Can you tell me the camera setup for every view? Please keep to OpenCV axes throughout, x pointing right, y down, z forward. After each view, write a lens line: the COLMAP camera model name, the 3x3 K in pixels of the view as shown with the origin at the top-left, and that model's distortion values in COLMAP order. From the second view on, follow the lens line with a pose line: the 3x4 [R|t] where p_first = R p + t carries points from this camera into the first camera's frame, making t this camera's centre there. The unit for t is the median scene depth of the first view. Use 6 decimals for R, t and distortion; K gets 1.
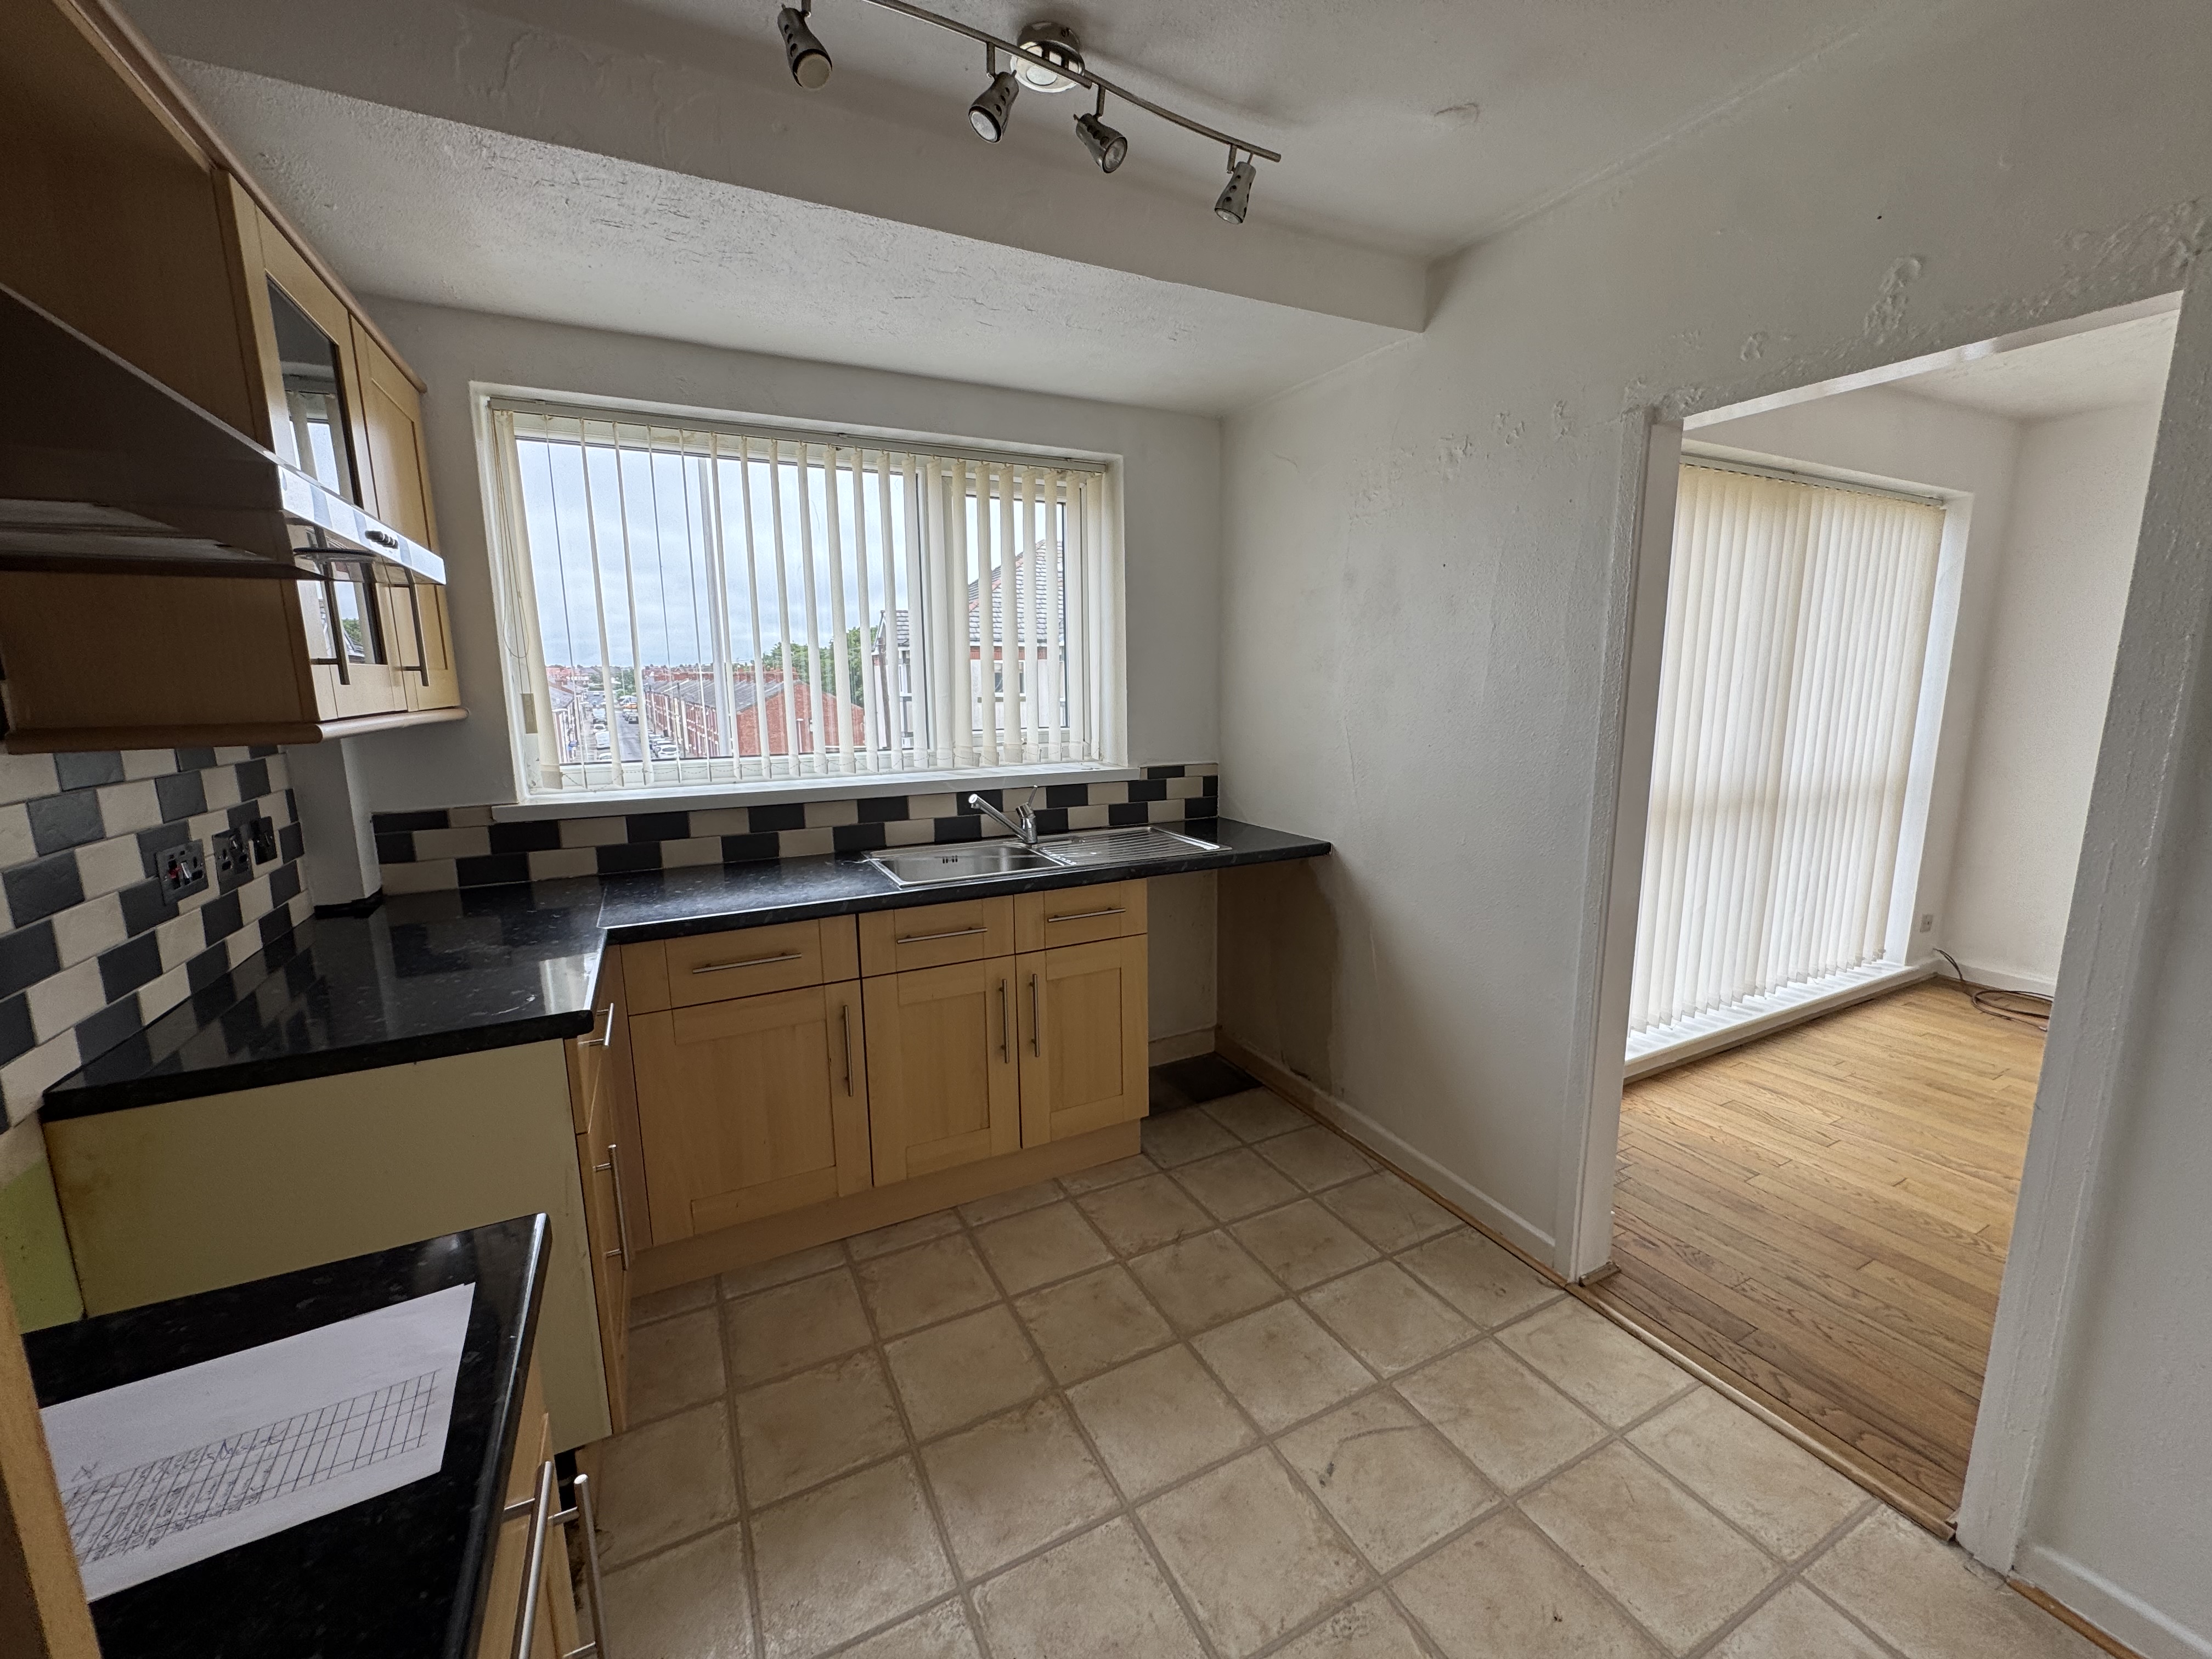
lens RADIAL K [[888.9, 0, 1108.0], [0, 888.9, 834.2], [0, 0, 1]] dist [-0.003412, -0.000063]
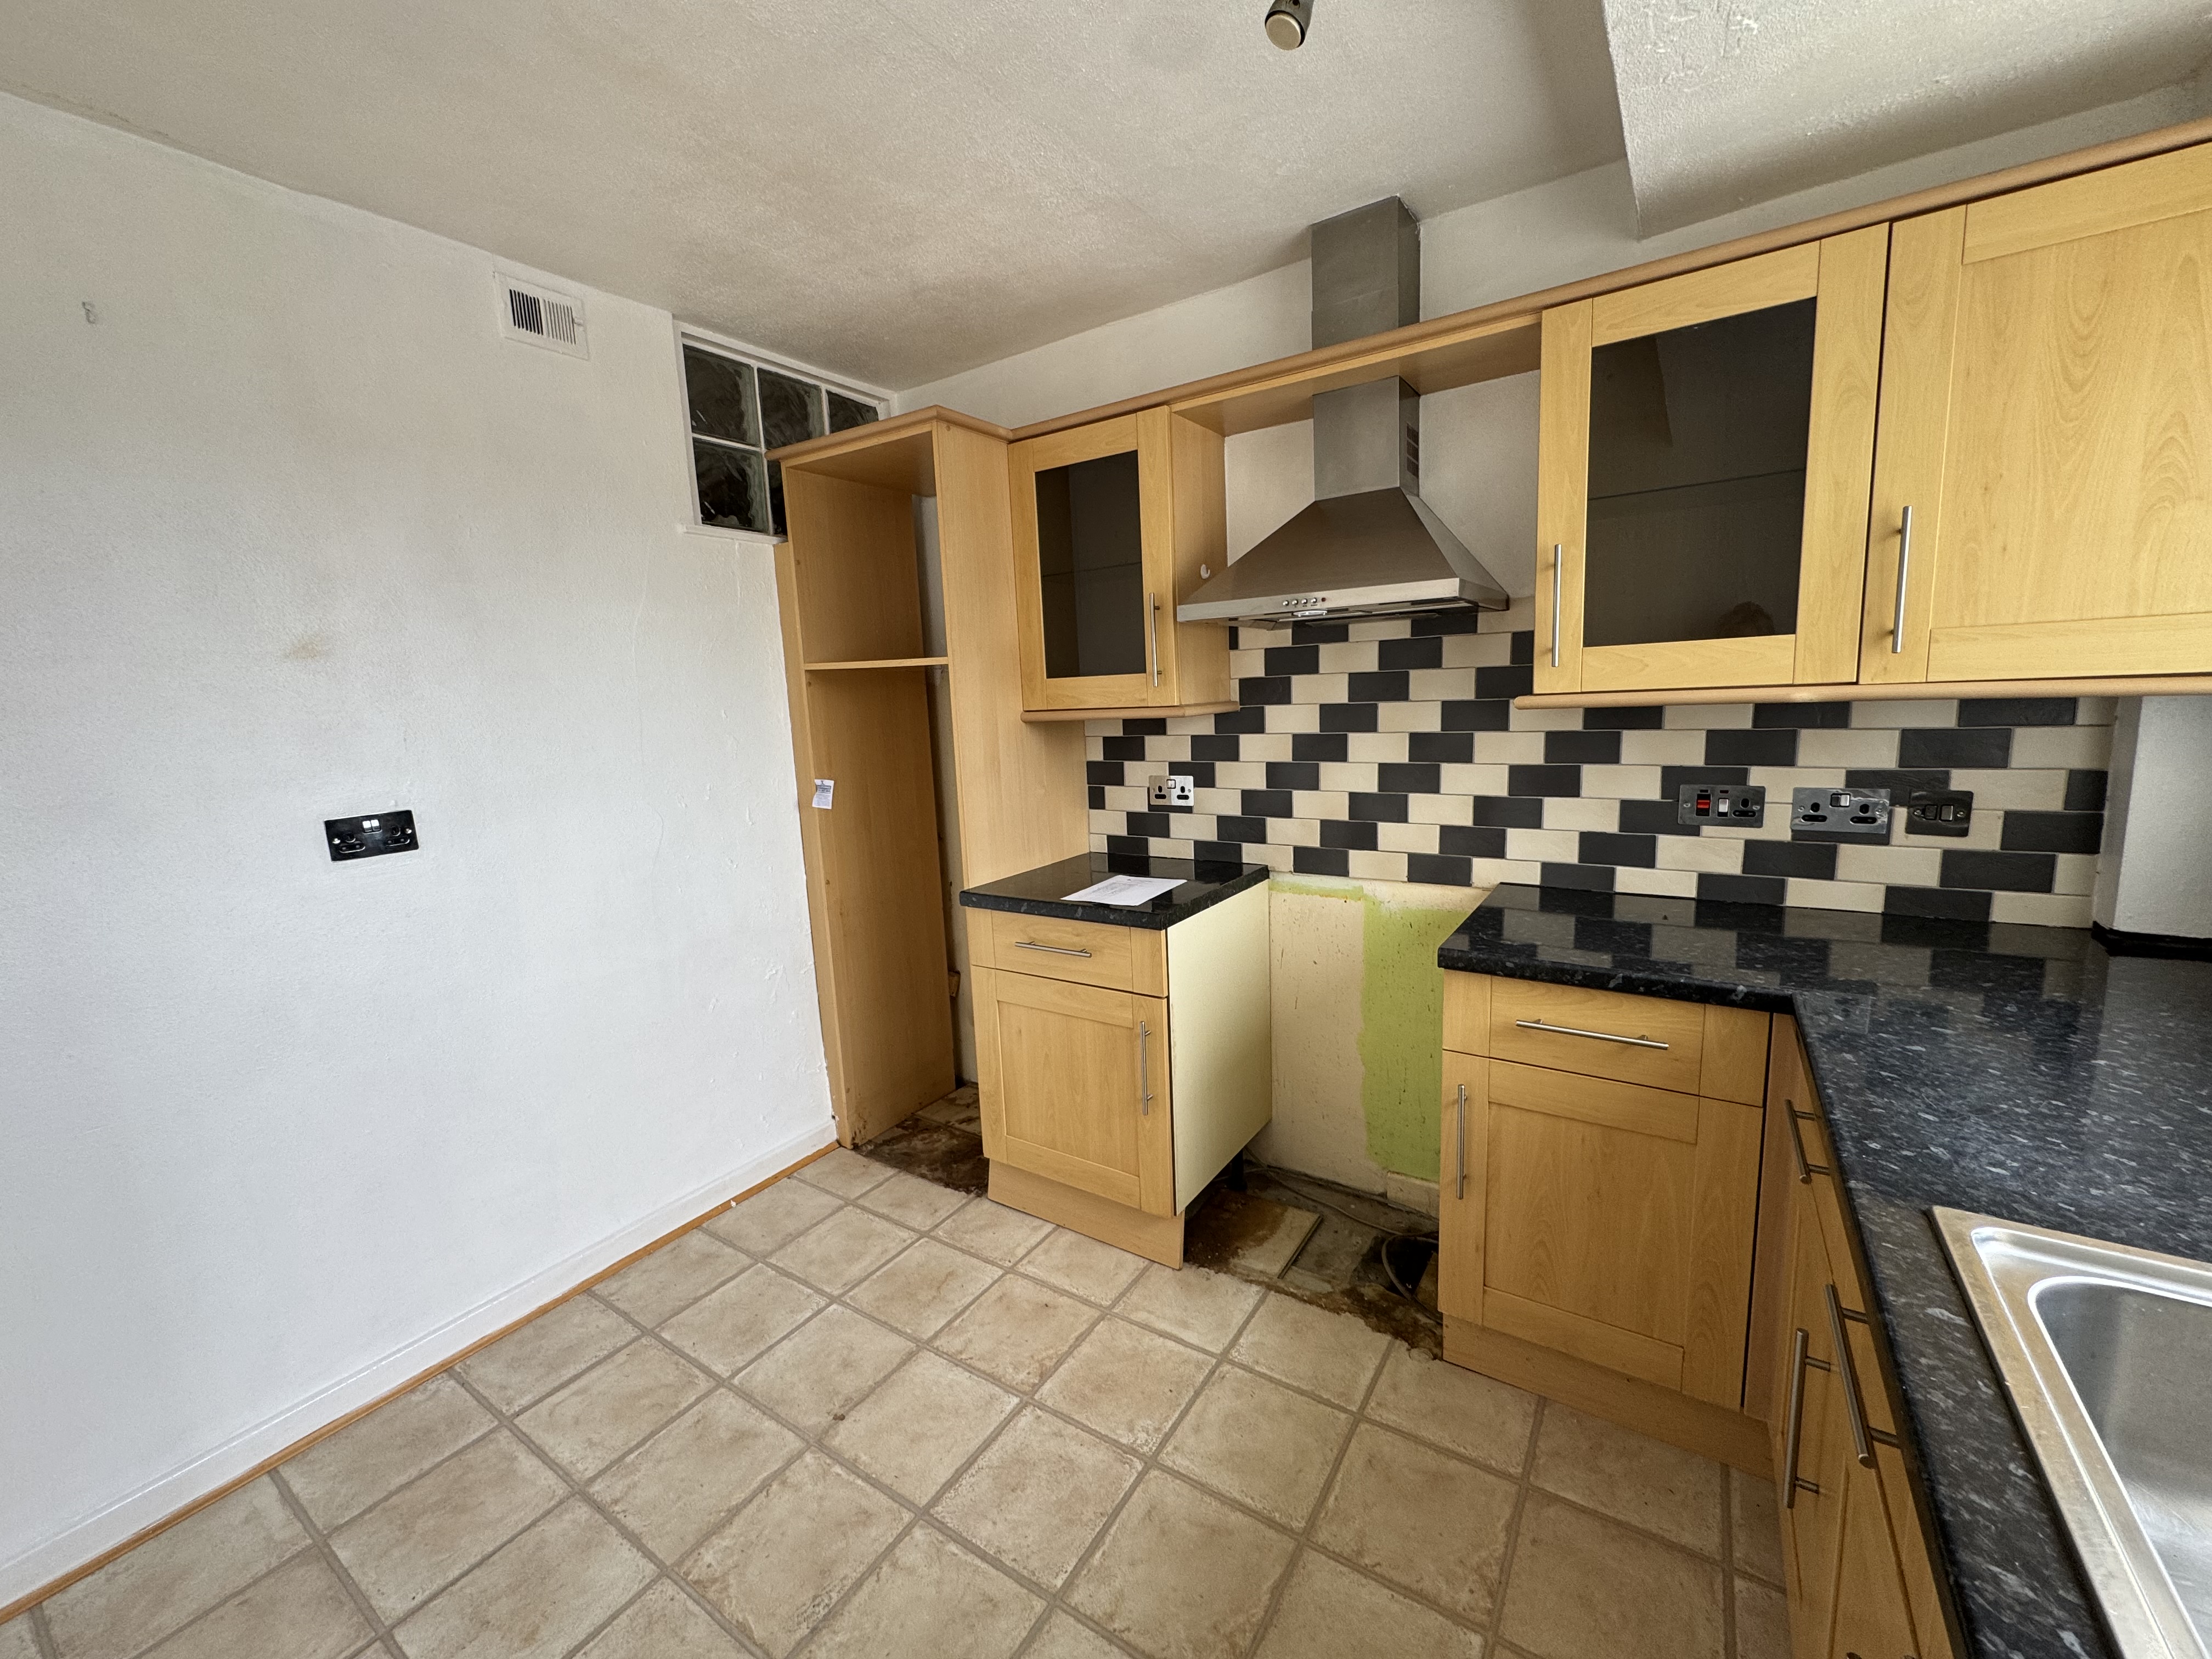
lens RADIAL K [[888.9, 0, 1108.0], [0, 888.9, 834.2], [0, 0, 1]] dist [-0.003412, -0.000063]
pose [[-0.871420, 0.126286, -0.474004, 0.316431], [-0.029945, 0.950796, 0.308367, -0.278720], [0.489623, 0.282911, -0.824761, 1.600240]]
